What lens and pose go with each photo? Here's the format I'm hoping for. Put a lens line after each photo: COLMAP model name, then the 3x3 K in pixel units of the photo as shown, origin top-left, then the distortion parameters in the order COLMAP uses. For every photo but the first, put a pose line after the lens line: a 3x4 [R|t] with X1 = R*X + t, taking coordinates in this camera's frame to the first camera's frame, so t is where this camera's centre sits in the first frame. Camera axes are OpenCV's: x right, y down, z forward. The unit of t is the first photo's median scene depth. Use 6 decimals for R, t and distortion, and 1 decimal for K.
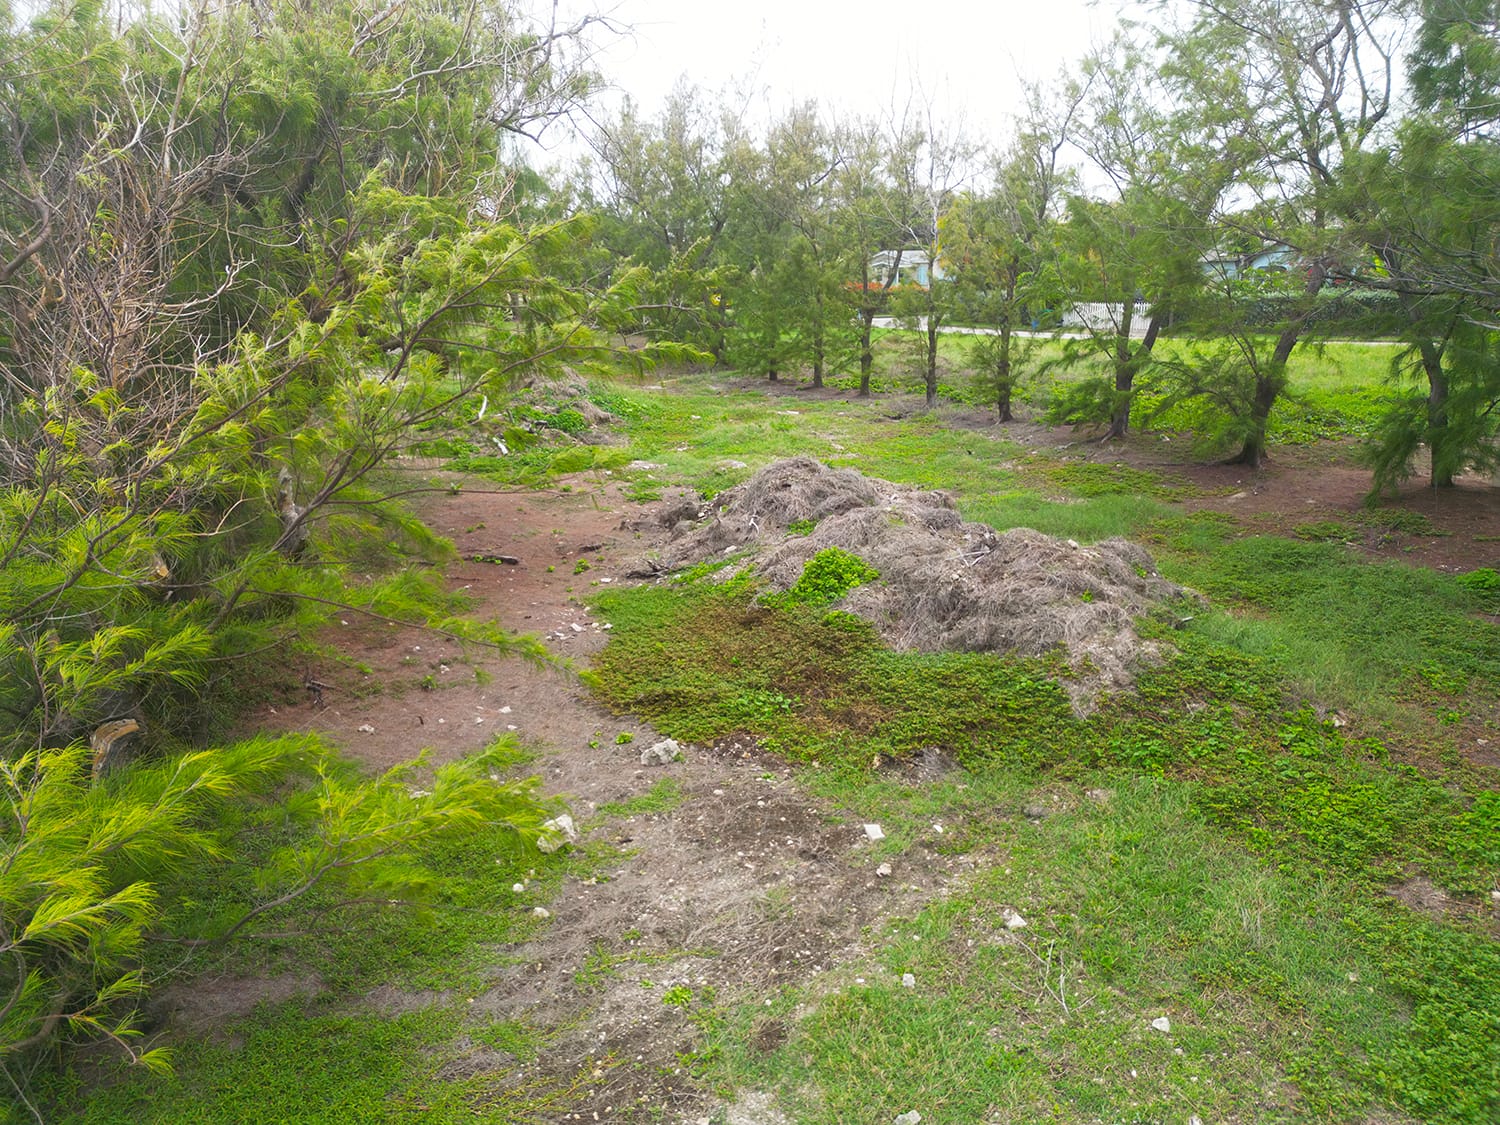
lens RADIAL K [[1061.6, 0, 748.8], [0, 1061.6, 563.2], [0, 0, 1]] dist [0.069583, -0.060158]
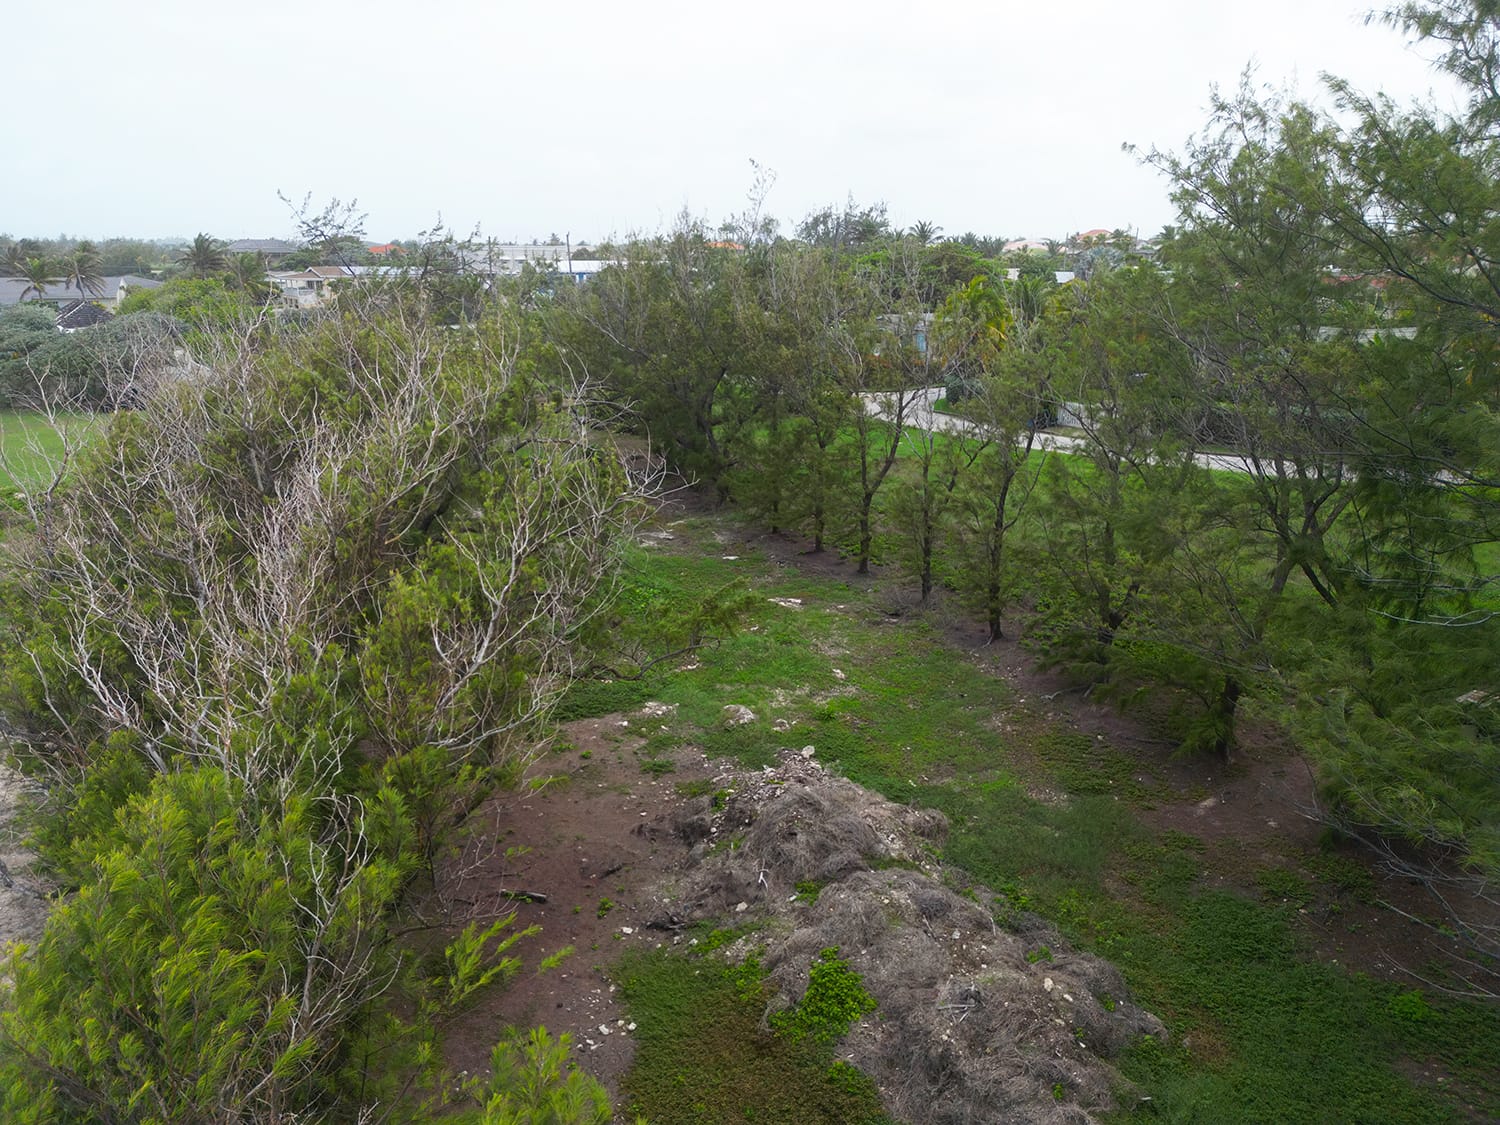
lens RADIAL K [[1061.6, 0, 750.8], [0, 1061.6, 560.6], [0, 0, 1]] dist [0.069583, -0.060158]
pose [[0.999953, 0.008977, 0.003707, -0.014035], [-0.008903, 0.999769, -0.019577, -0.322463], [-0.003882, 0.019543, 0.999801, -0.102781]]
